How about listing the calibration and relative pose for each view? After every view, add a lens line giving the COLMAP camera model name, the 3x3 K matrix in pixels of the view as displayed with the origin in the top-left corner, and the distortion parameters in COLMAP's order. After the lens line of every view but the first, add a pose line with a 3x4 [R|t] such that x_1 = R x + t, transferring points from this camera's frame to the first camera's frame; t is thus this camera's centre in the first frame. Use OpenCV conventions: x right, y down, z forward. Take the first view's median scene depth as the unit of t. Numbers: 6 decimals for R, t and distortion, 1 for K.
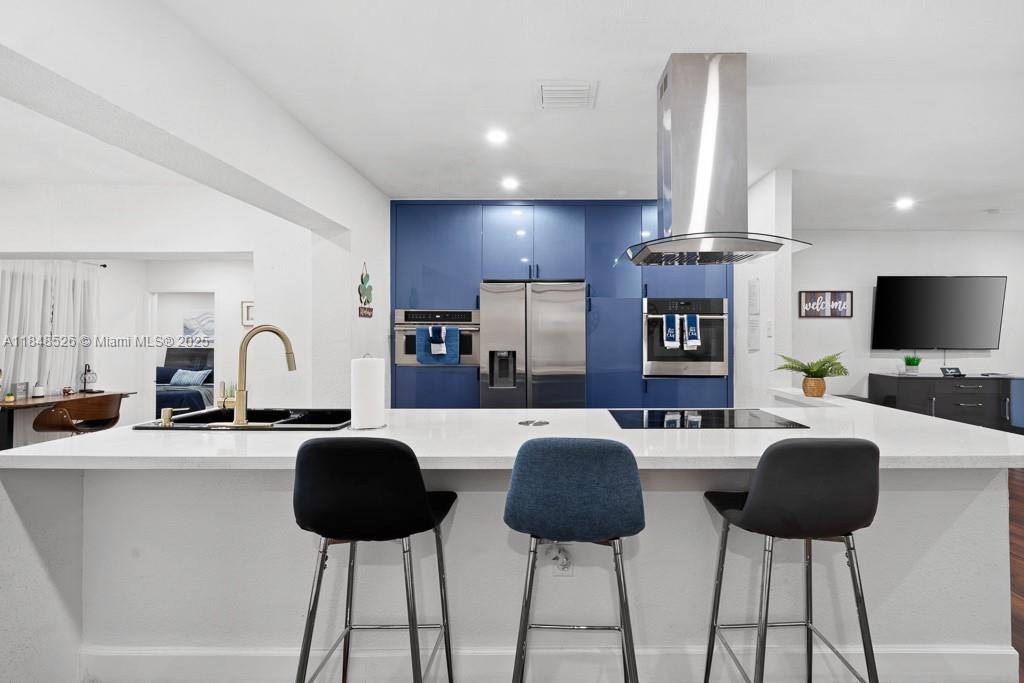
lens RADIAL K [[502.4, 0, 510.6], [0, 502.4, 335.4], [0, 0, 1]] dist [-0.005076, -0.000540]
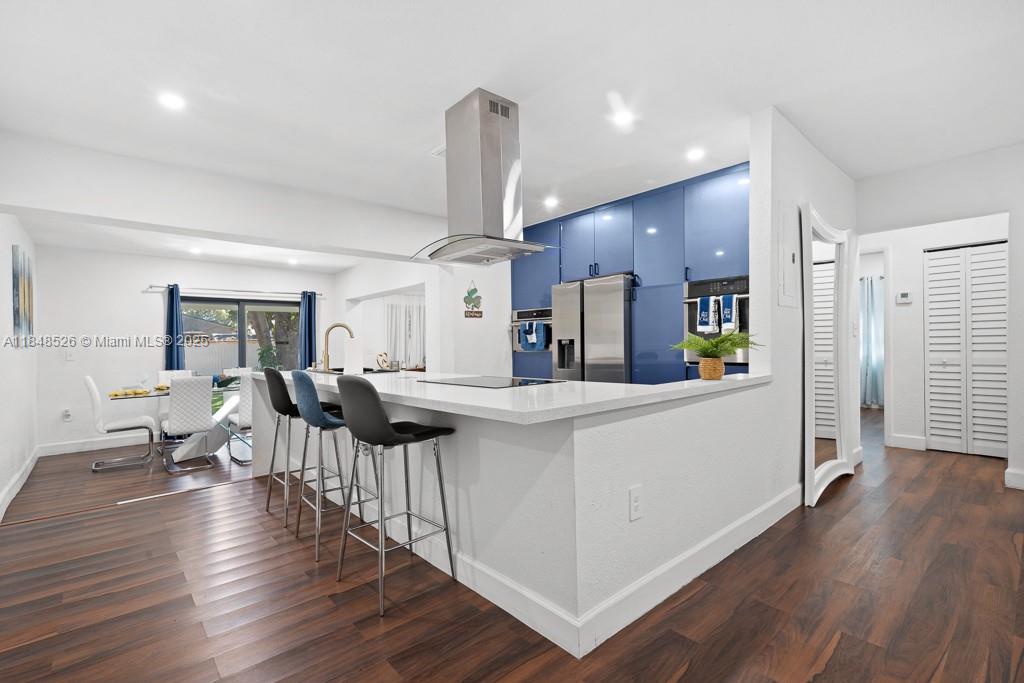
lens RADIAL K [[469.1, 0, 512.8], [0, 469.1, 347.1], [0, 0, 1]] dist [0.001931, 0.000347]
pose [[0.646312, -0.007536, -0.763036, 0.761265], [0.013941, 0.999901, 0.001933, 0.045693], [0.762945, -0.011887, 0.646354, 0.161376]]
